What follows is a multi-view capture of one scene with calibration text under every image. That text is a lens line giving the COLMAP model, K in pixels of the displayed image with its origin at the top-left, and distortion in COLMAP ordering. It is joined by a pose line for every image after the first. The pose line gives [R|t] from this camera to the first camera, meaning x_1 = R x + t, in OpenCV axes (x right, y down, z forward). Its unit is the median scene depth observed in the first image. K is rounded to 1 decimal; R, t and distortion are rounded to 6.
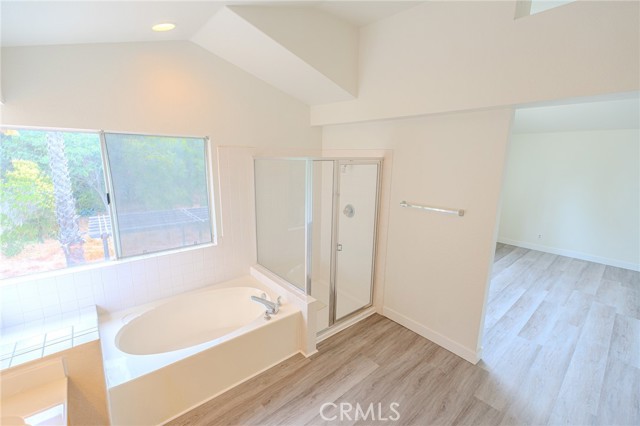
lens RADIAL K [[281.5, 0, 318.2], [0, 281.5, 213.6], [0, 0, 1]] dist [-0.000457, -0.000290]
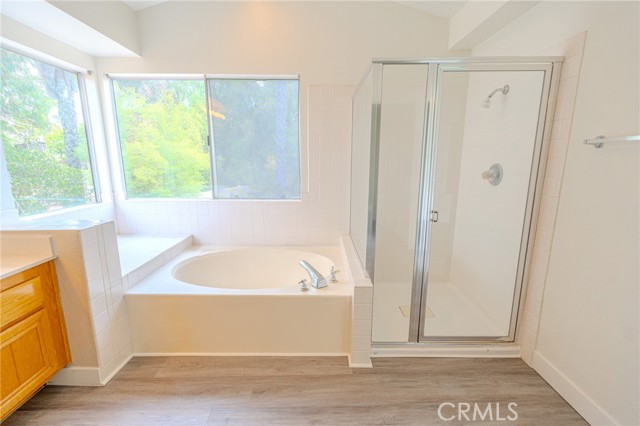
lens RADIAL K [[281.5, 0, 318.2], [0, 281.5, 213.6], [0, 0, 1]] dist [-0.000457, -0.000290]
pose [[0.765964, 0.108226, -0.633708, 0.281007], [-0.120971, 0.992383, 0.023265, 0.138478], [0.631399, 0.058840, 0.773222, 0.401077]]
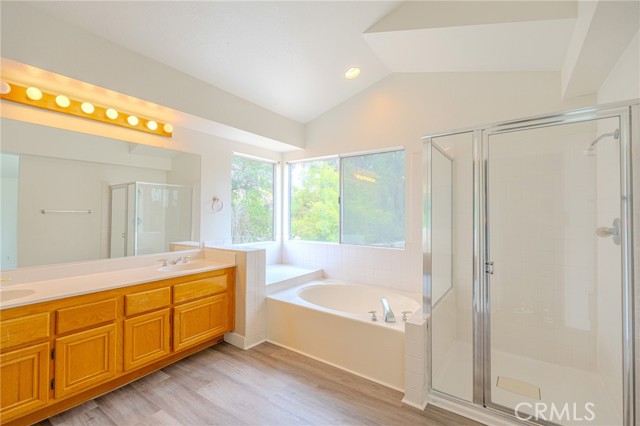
lens RADIAL K [[279.2, 0, 317.4], [0, 279.2, 212.1], [0, 0, 1]] dist [0.001575, 0.000274]
pose [[0.245342, -0.021965, -0.969188, 0.601678], [-0.195280, 0.978130, -0.071601, 0.124926], [0.949564, 0.206830, 0.235688, 0.508864]]
